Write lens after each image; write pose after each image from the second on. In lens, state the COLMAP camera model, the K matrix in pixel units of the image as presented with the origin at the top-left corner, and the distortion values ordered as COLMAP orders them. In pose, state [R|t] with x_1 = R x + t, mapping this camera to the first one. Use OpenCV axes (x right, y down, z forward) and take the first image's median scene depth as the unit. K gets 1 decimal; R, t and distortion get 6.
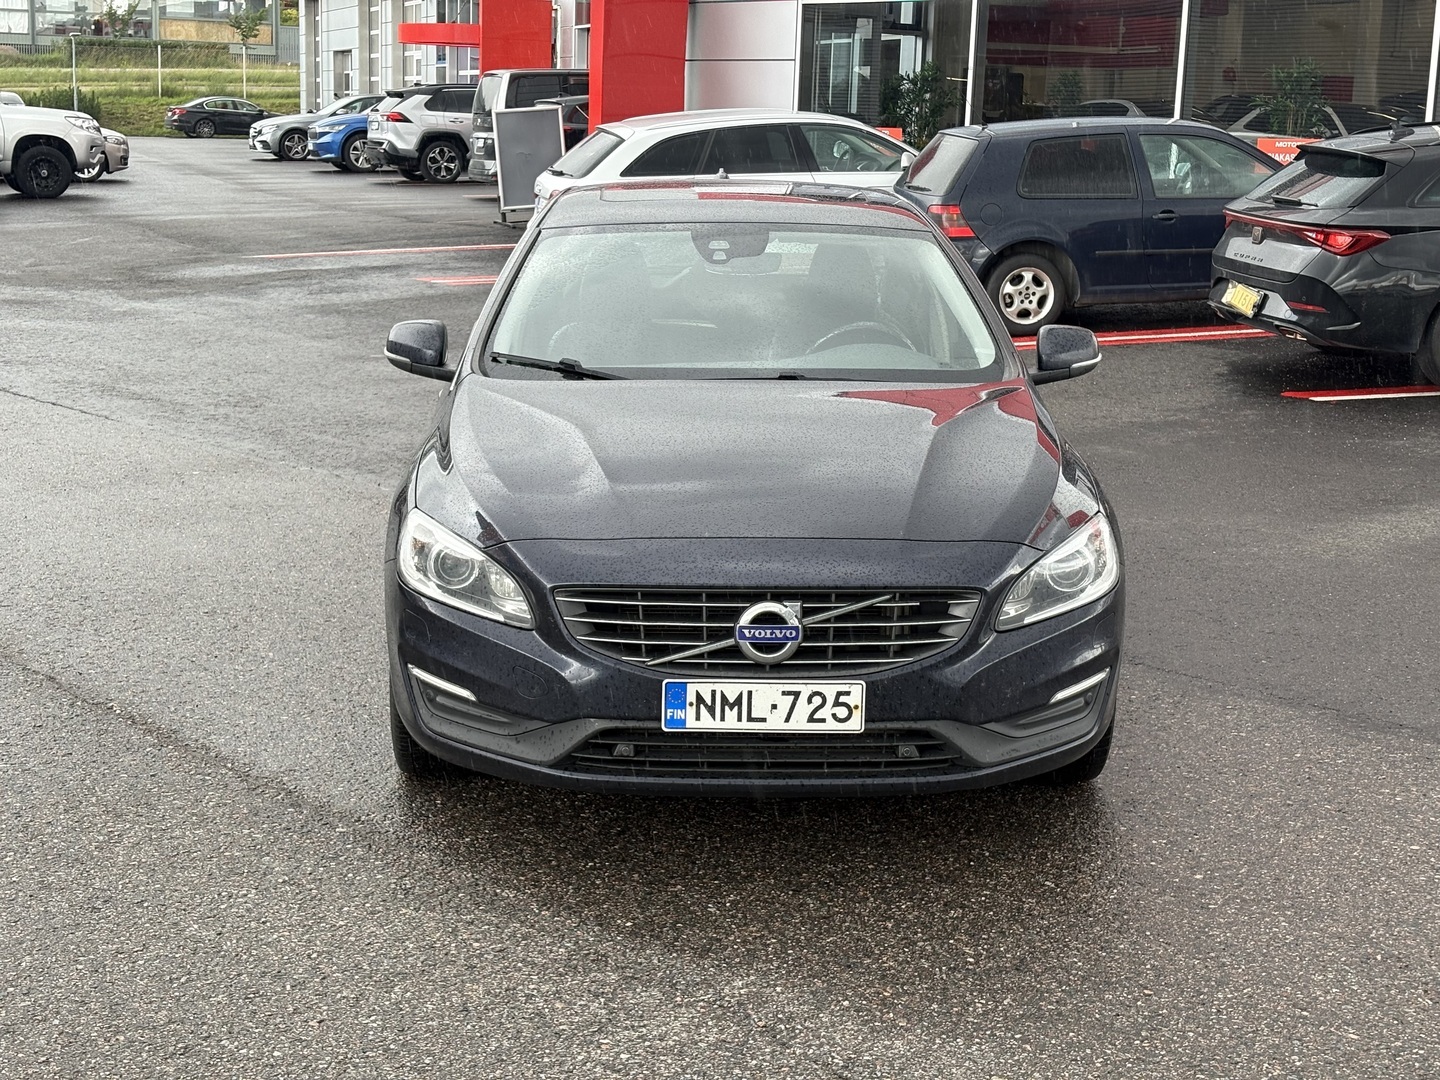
lens RADIAL K [[2248.1, 0, 716.3], [0, 2248.1, 545.9], [0, 0, 1]] dist [0.098309, 0.000000]
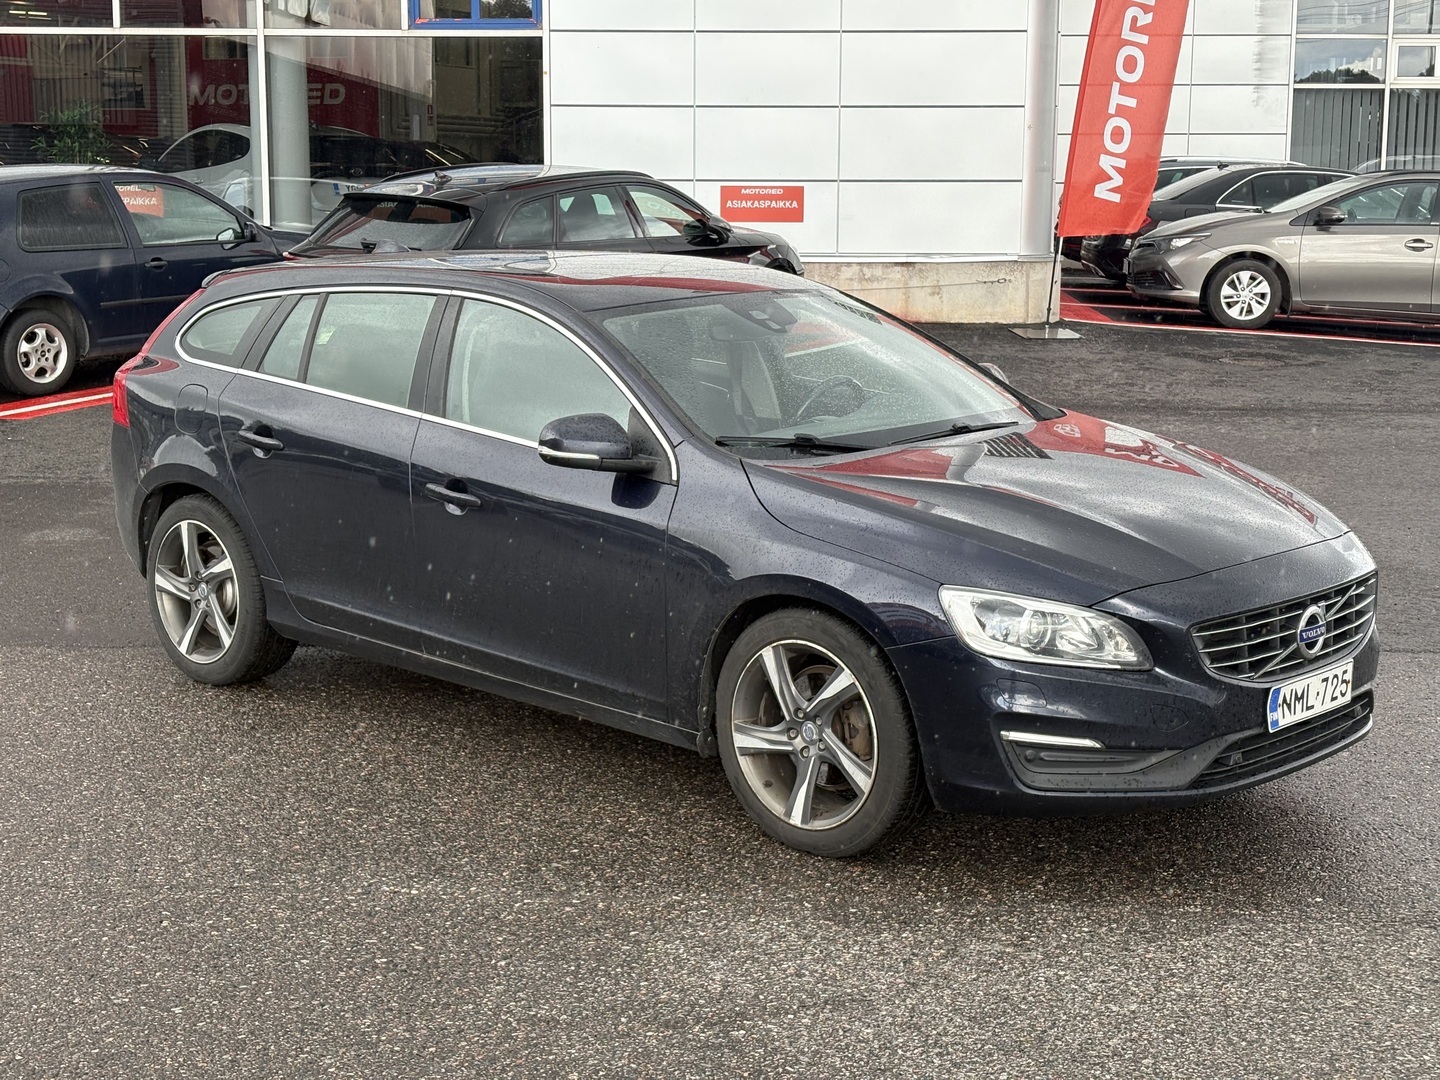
lens RADIAL K [[2248.1, 0, 715.6], [0, 2248.1, 536.5], [0, 0, 1]] dist [0.098309, 0.000000]
pose [[0.688758, -0.139384, 0.711467, -0.991042], [0.148030, 0.987708, 0.050197, -0.112553], [-0.709718, 0.070745, 0.700925, 0.371634]]
